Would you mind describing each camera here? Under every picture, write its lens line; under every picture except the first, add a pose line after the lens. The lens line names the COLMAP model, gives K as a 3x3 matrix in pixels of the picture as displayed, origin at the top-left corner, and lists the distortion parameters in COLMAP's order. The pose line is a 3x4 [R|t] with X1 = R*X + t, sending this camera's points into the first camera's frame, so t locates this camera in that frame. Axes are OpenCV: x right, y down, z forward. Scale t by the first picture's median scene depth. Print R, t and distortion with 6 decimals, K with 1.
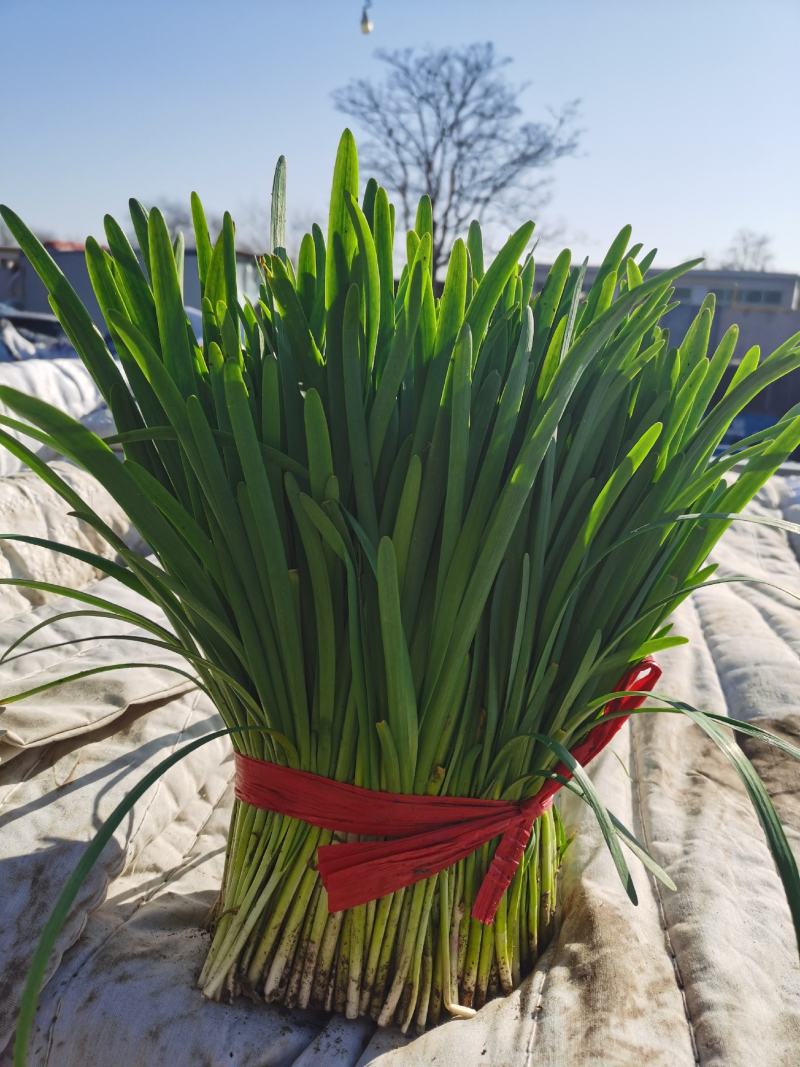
lens RADIAL K [[830.1, 0, 396.7], [0, 830.1, 539.6], [0, 0, 1]] dist [-0.001292, -0.008405]
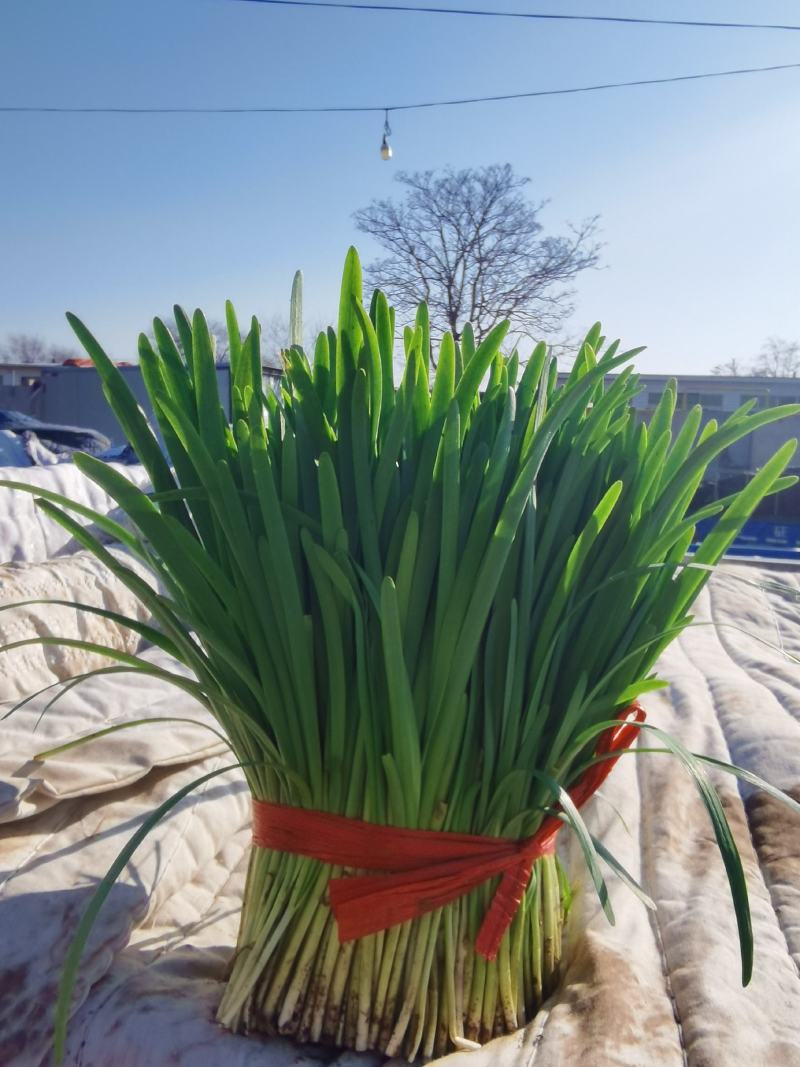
lens RADIAL K [[870.6, 0, 400.0], [0, 870.6, 533.5], [0, 0, 1]] dist [0.049395, -0.174906]
pose [[0.999648, -0.011059, -0.024135, 0.026857], [0.007526, 0.989859, -0.141854, 0.083184], [0.025459, 0.141623, 0.989593, -0.165412]]
